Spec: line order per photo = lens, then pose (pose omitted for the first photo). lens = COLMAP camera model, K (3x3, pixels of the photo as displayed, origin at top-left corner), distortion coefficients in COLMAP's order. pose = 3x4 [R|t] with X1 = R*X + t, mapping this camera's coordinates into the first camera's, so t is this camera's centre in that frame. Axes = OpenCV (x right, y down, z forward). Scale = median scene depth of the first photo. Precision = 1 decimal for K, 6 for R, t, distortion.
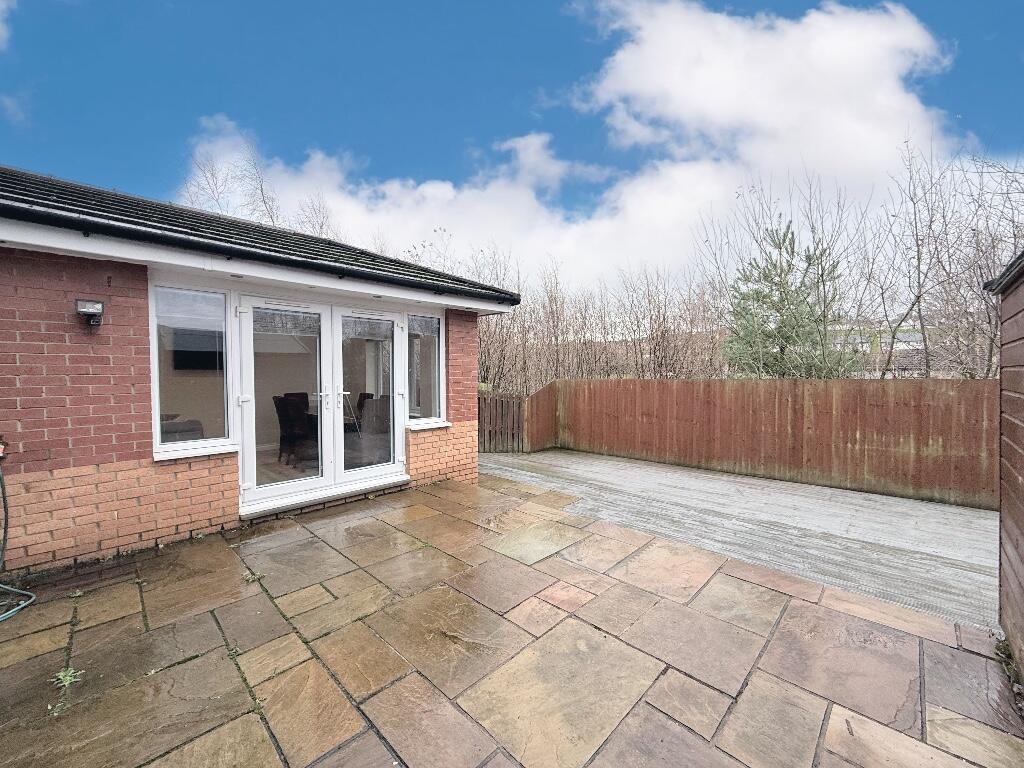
lens RADIAL K [[406.0, 0, 508.9], [0, 406.0, 383.2], [0, 0, 1]] dist [0.007635, -0.000742]
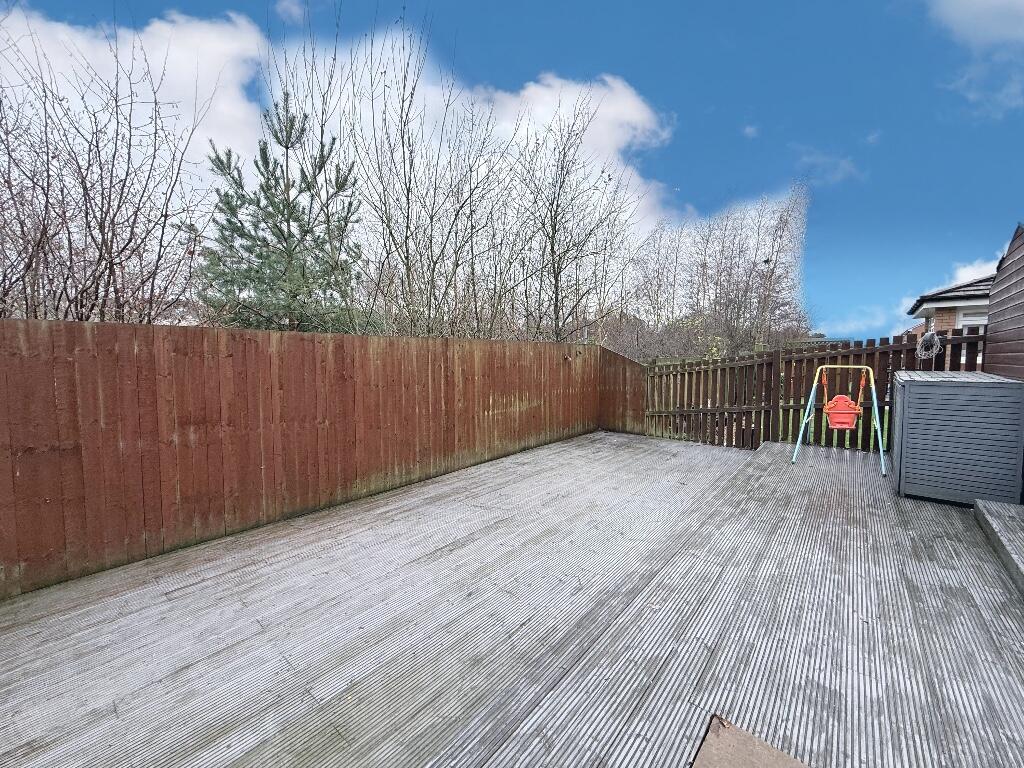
lens RADIAL K [[406.0, 0, 509.0], [0, 406.0, 385.3], [0, 0, 1]] dist [0.007635, -0.000742]
pose [[-0.059085, -0.068646, 0.995890, -0.066208], [0.012974, 0.997496, 0.069526, 0.028656], [-0.998169, 0.017029, -0.058046, 1.006222]]
